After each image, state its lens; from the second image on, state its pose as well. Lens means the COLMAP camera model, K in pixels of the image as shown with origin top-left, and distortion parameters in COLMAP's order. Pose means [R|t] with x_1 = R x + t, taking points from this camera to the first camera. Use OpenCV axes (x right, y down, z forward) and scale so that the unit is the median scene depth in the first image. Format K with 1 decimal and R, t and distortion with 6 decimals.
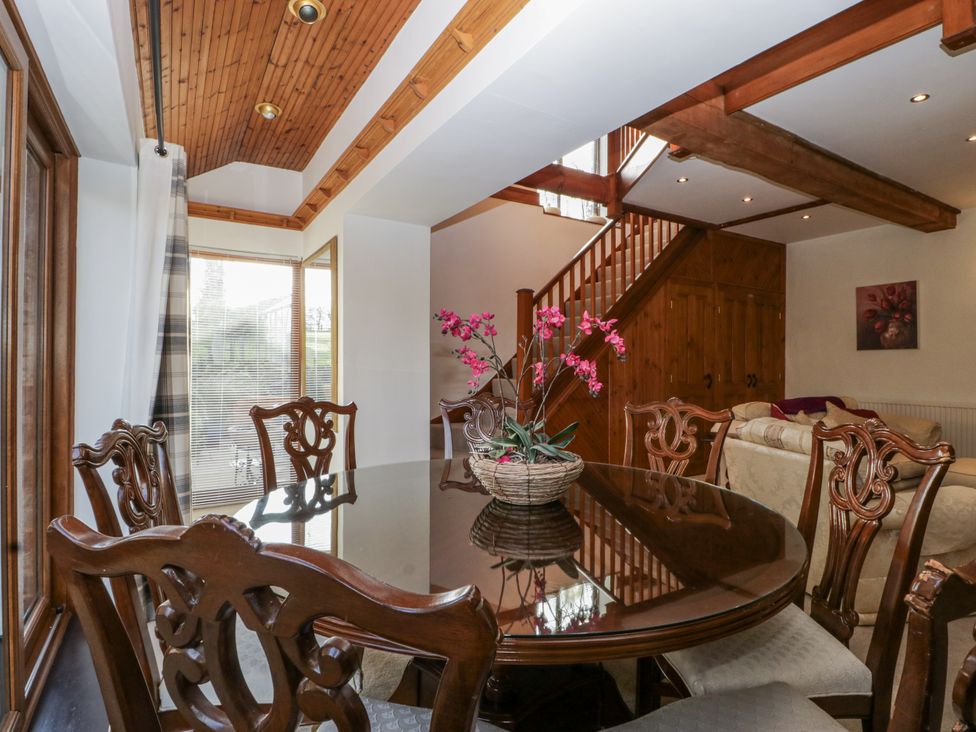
lens RADIAL K [[506.9, 0, 483.9], [0, 506.9, 368.1], [0, 0, 1]] dist [-0.003777, -0.010672]
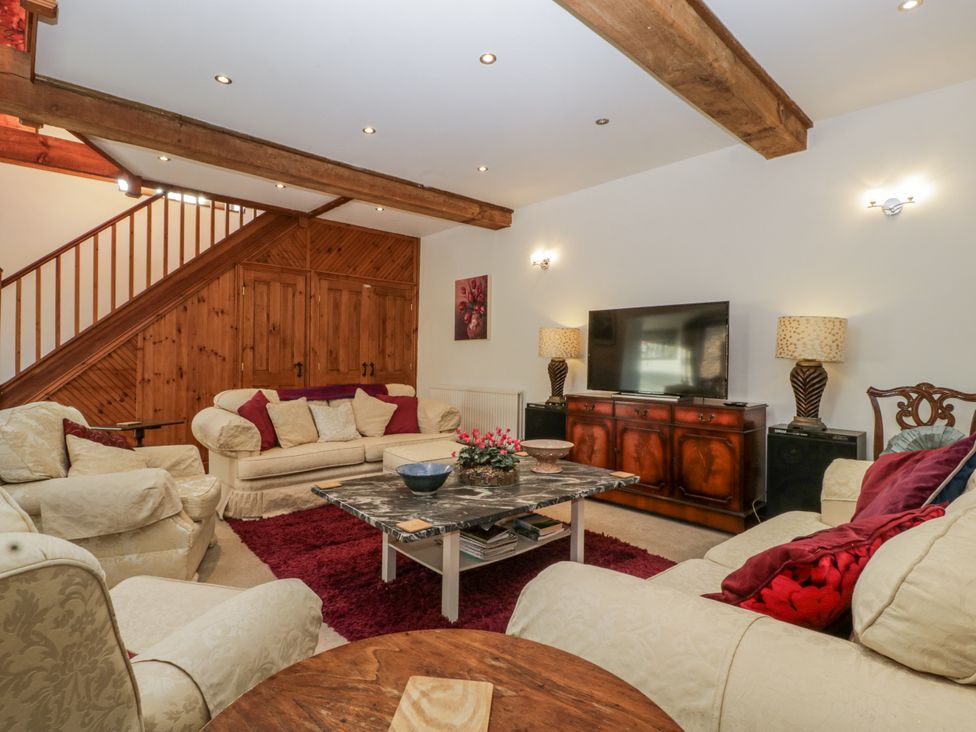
lens RADIAL K [[506.9, 0, 491.6], [0, 506.9, 360.4], [0, 0, 1]] dist [-0.003777, -0.010672]
pose [[0.981457, 0.005599, 0.191601, 0.635357], [-0.005030, 0.999981, -0.003456, 0.009286], [-0.191617, 0.002428, 0.981467, -0.050425]]
